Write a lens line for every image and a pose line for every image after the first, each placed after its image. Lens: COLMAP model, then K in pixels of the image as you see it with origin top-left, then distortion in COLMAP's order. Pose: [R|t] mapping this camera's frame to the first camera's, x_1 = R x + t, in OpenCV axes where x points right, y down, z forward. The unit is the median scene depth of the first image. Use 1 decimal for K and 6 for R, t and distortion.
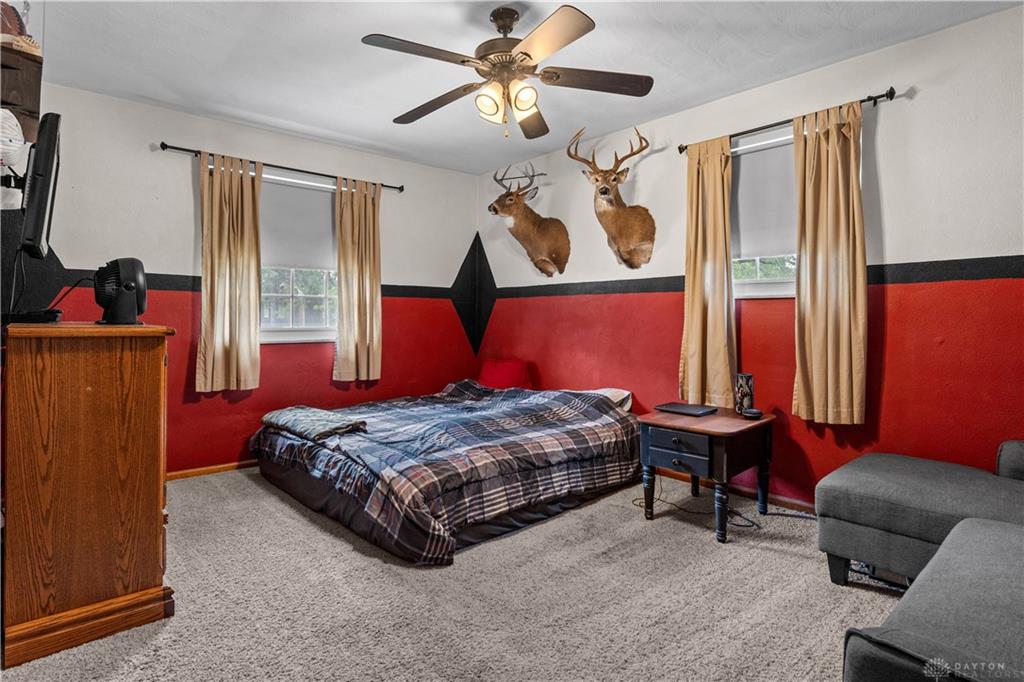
lens RADIAL K [[525.7, 0, 515.8], [0, 525.7, 335.0], [0, 0, 1]] dist [0.000175, -0.001980]
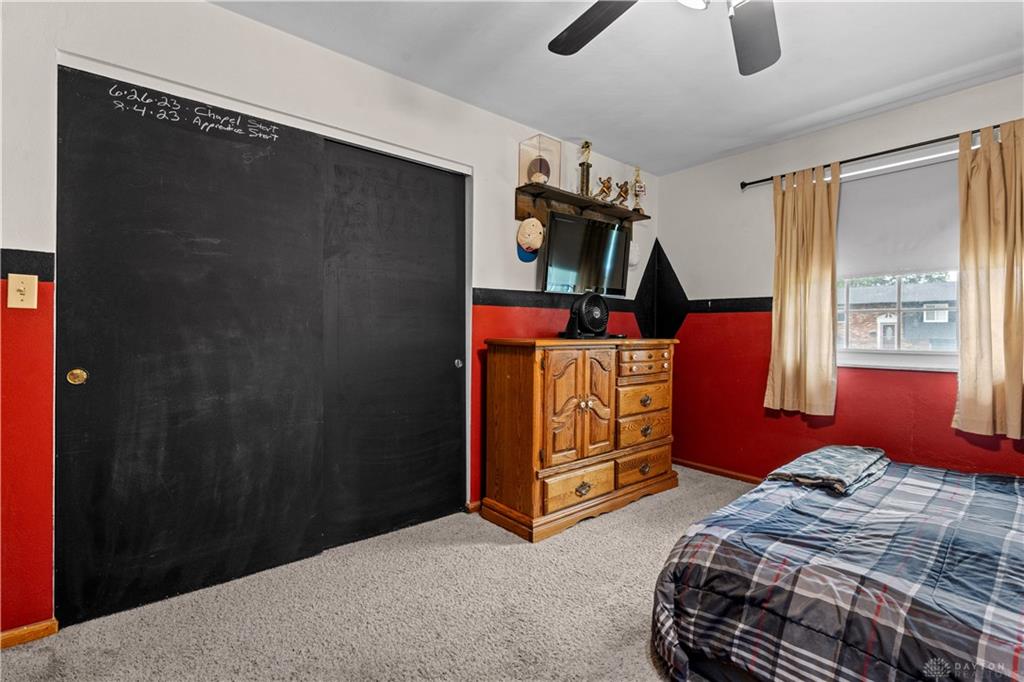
lens RADIAL K [[466.8, 0, 517.0], [0, 466.8, 335.2], [0, 0, 1]] dist [-0.002569, -0.000346]
pose [[-0.016858, 0.001205, -0.999857, 0.333686], [-0.041626, 0.999131, 0.001906, -0.016640], [0.998991, 0.041652, -0.016793, 0.518977]]
